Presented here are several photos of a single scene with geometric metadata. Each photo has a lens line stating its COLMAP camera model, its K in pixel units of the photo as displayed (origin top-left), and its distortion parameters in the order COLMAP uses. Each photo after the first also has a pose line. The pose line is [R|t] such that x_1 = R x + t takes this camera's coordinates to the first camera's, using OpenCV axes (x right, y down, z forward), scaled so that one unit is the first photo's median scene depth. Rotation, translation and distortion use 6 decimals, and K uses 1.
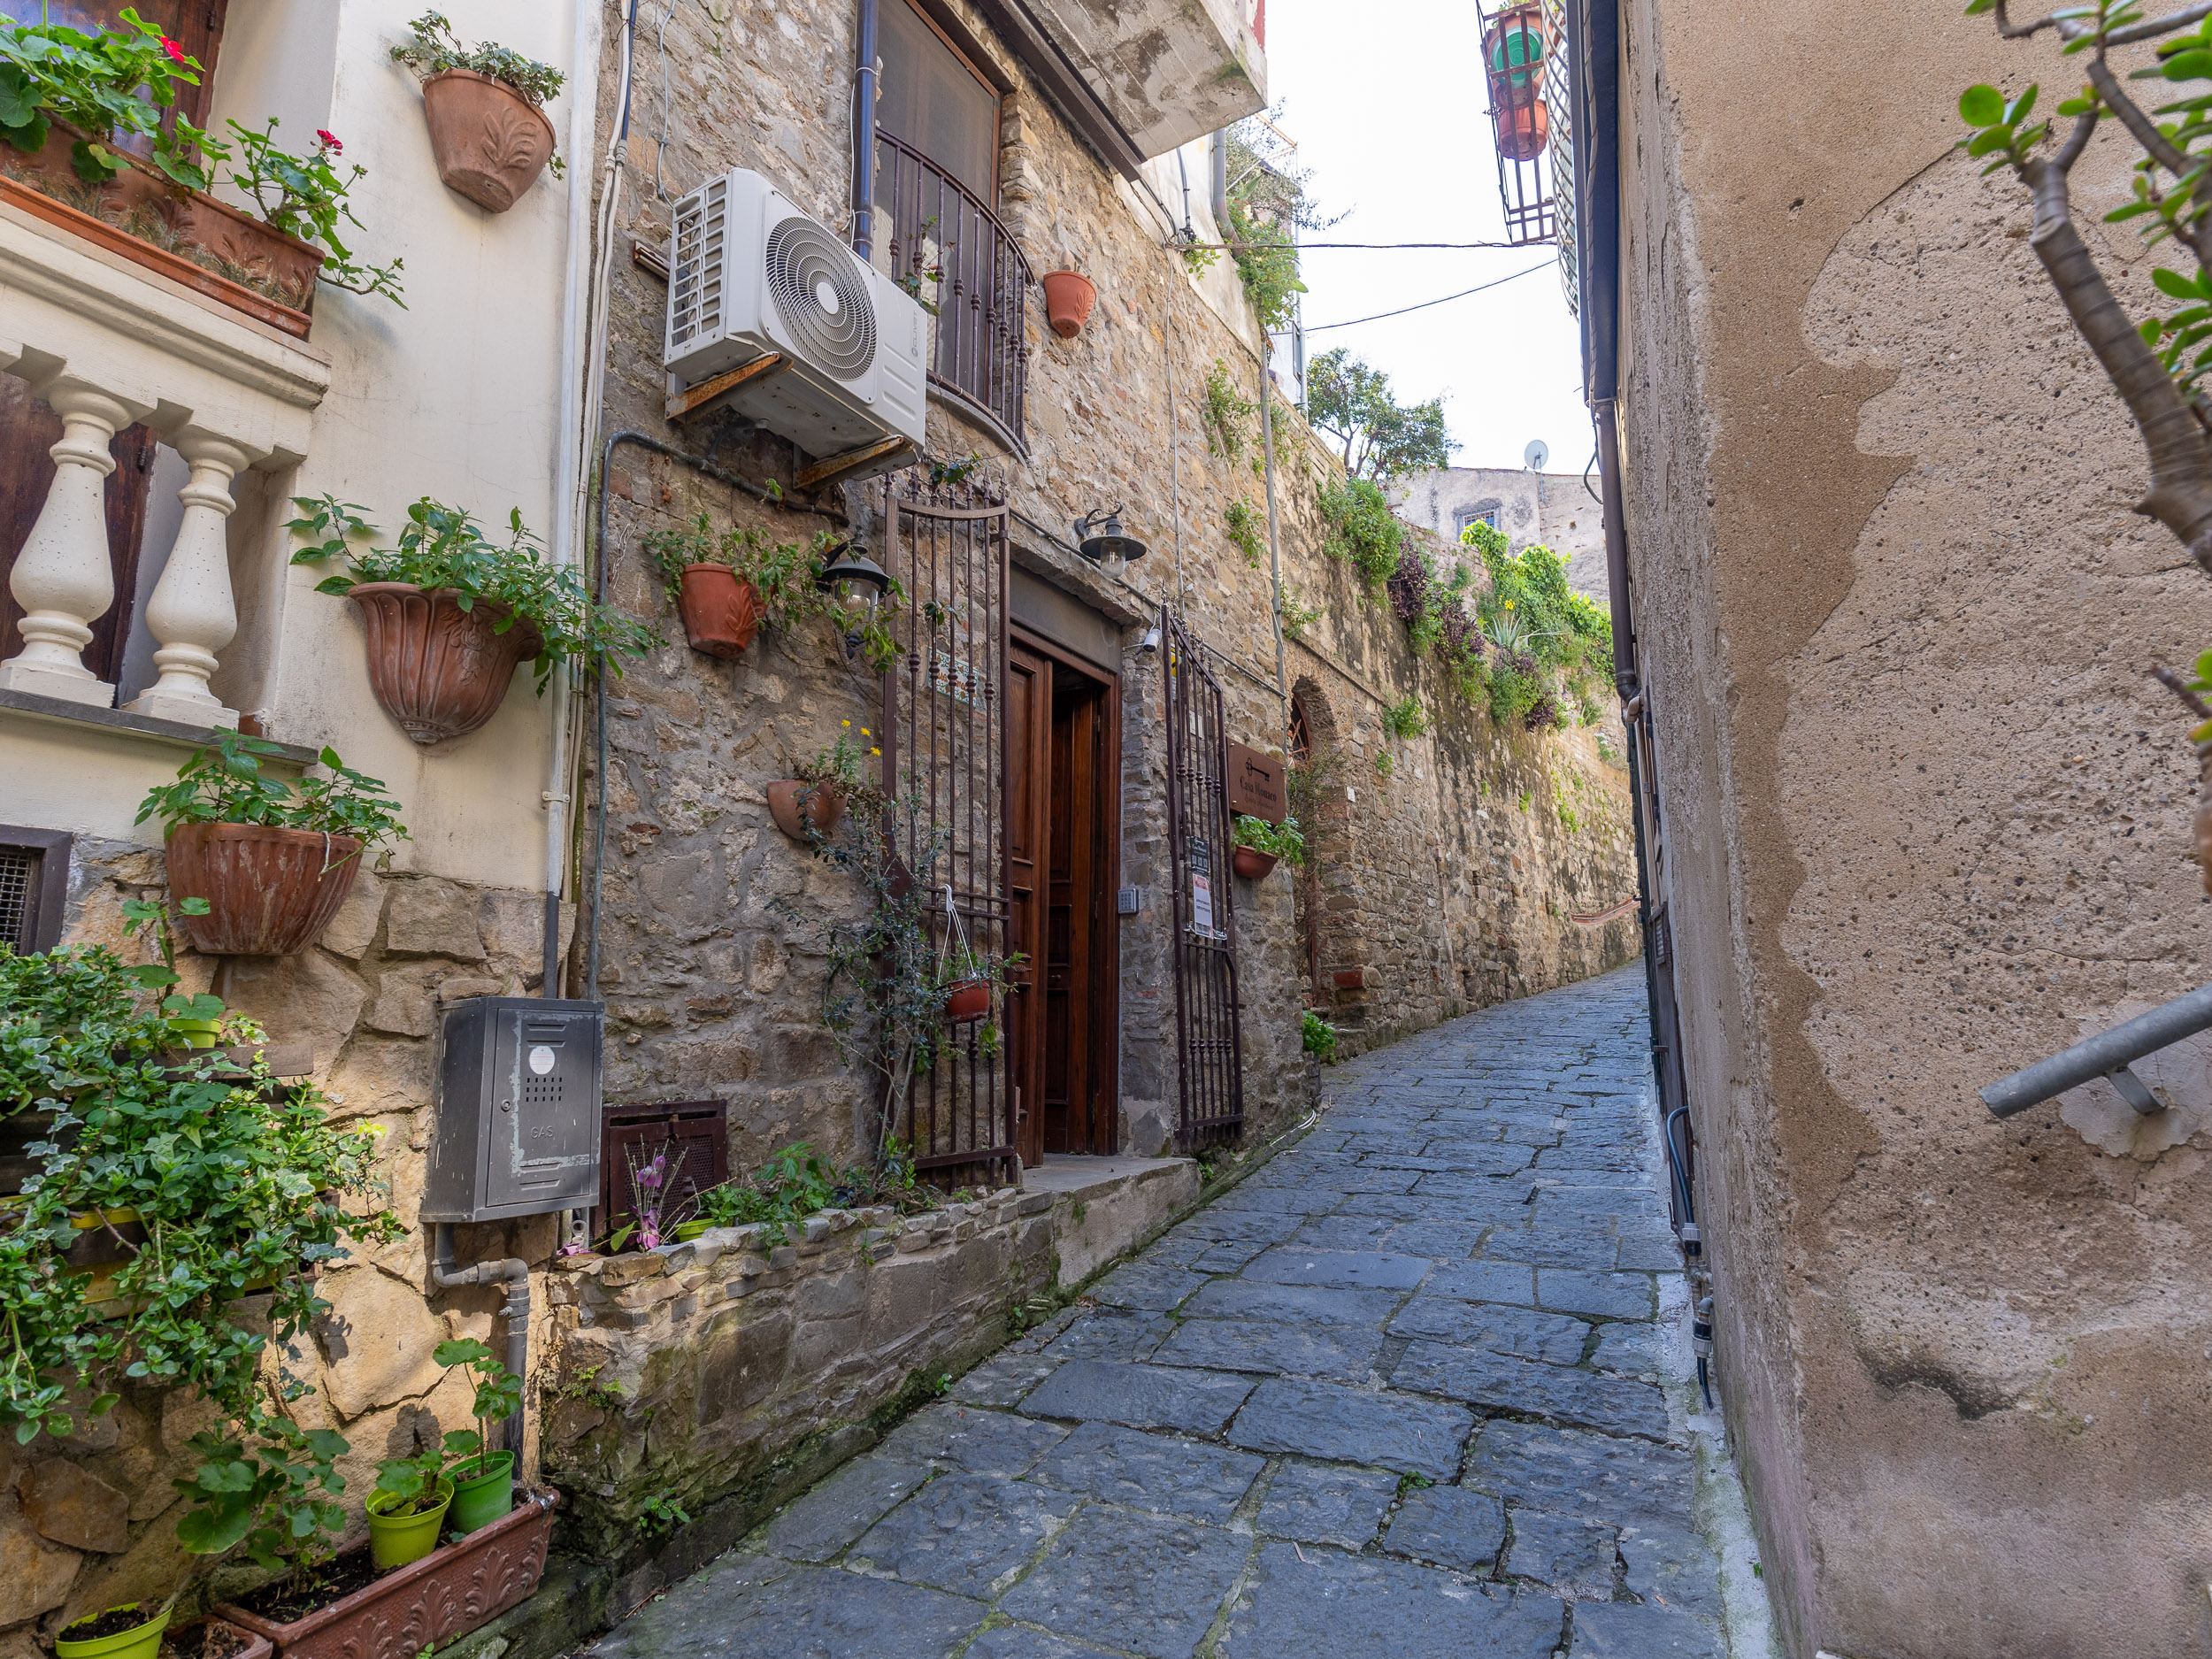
lens RADIAL K [[1186.6, 0, 1110.5], [0, 1186.6, 821.5], [0, 0, 1]] dist [0.001790, -0.000973]
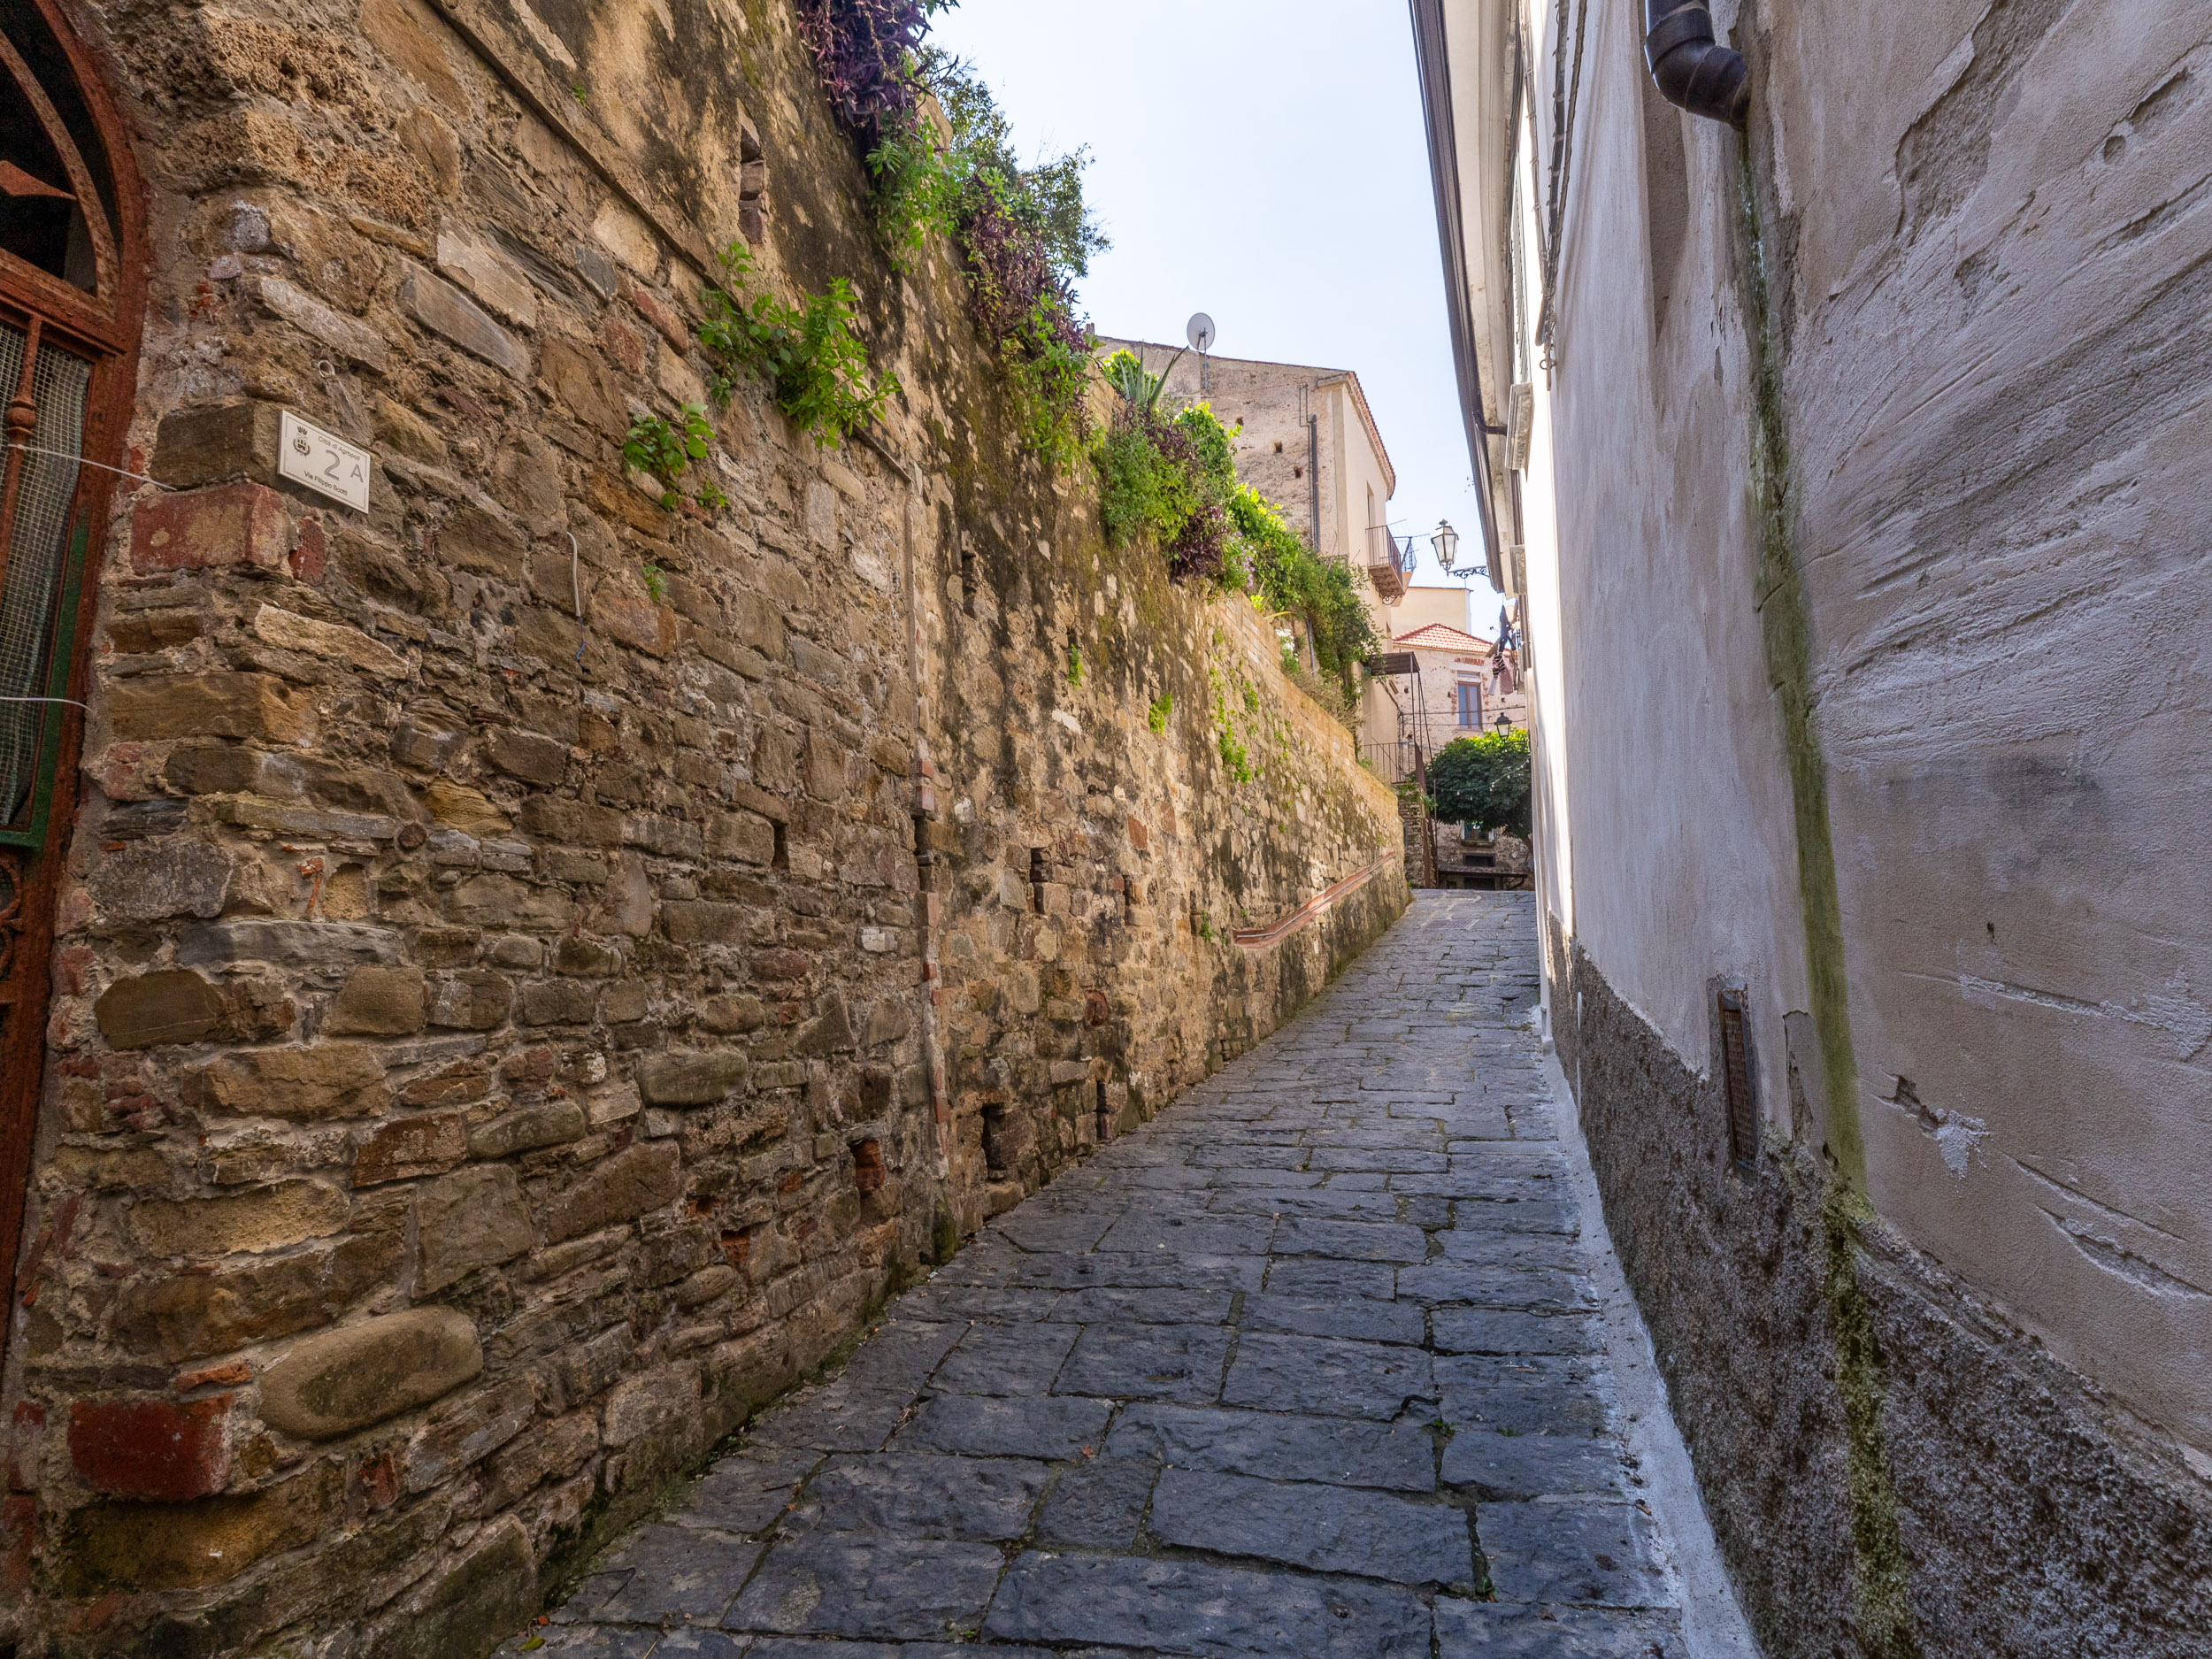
lens RADIAL K [[1186.6, 0, 1110.5], [0, 1186.6, 821.5], [0, 0, 1]] dist [0.001790, -0.000973]
pose [[0.958924, 0.035241, 0.281465, 0.199904], [-0.043224, 0.998819, 0.022202, 0.020229], [-0.280350, -0.033456, 0.959315, 0.552178]]
